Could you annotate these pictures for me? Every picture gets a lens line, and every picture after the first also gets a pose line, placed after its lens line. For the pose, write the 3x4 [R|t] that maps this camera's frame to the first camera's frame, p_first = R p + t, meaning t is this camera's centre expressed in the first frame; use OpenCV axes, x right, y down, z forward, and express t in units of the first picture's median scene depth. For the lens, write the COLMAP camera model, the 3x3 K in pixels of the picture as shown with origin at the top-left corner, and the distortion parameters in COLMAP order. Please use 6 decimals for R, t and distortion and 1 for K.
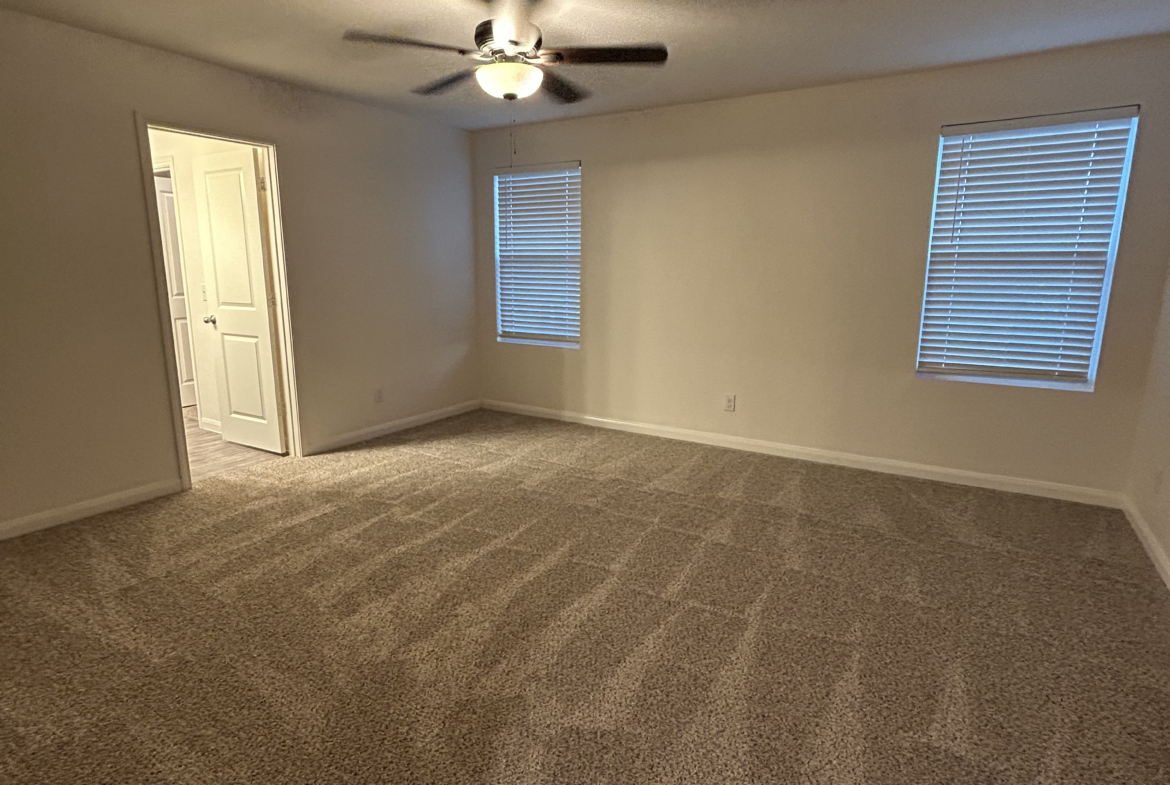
lens RADIAL K [[637.7, 0, 583.3], [0, 637.7, 393.9], [0, 0, 1]] dist [-0.006774, 0.006235]
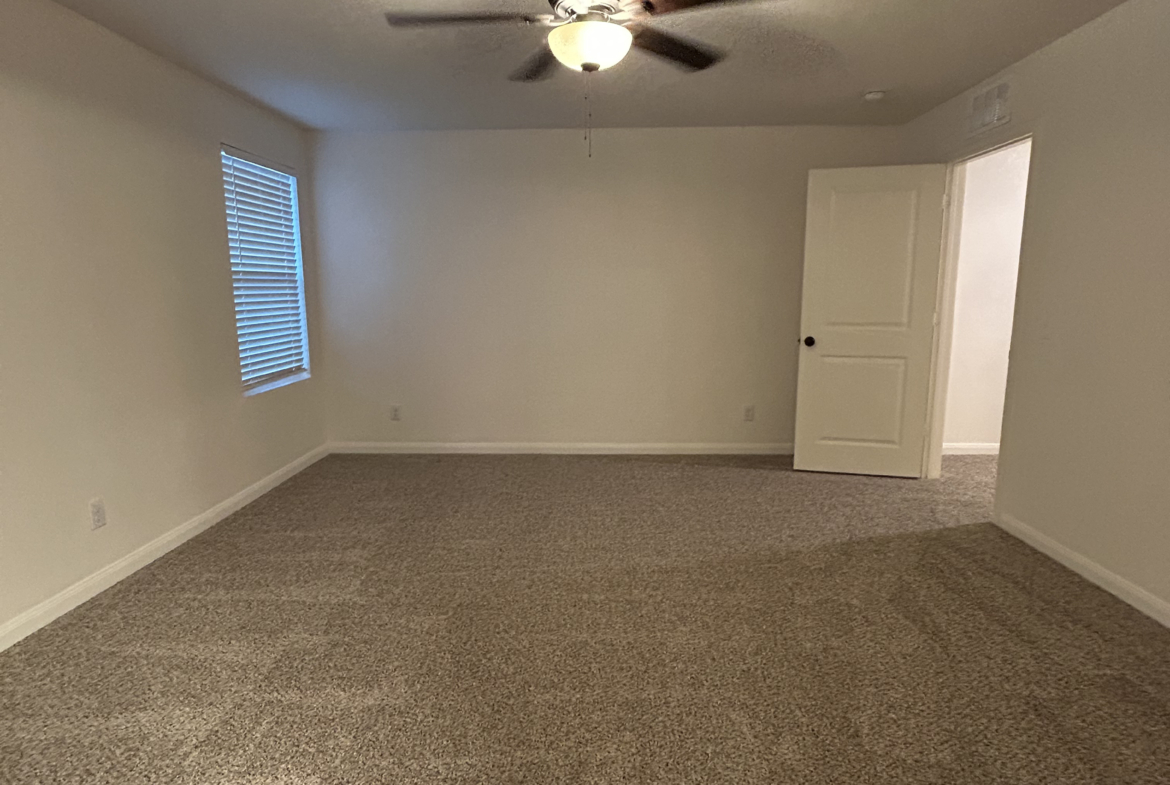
lens RADIAL K [[637.7, 0, 584.2], [0, 637.7, 392.1], [0, 0, 1]] dist [-0.006774, 0.006235]
pose [[-0.500264, -0.151816, 0.852460, -0.619569], [0.165817, 0.949491, 0.266405, -0.225146], [-0.849847, 0.274625, -0.449823, 1.076051]]
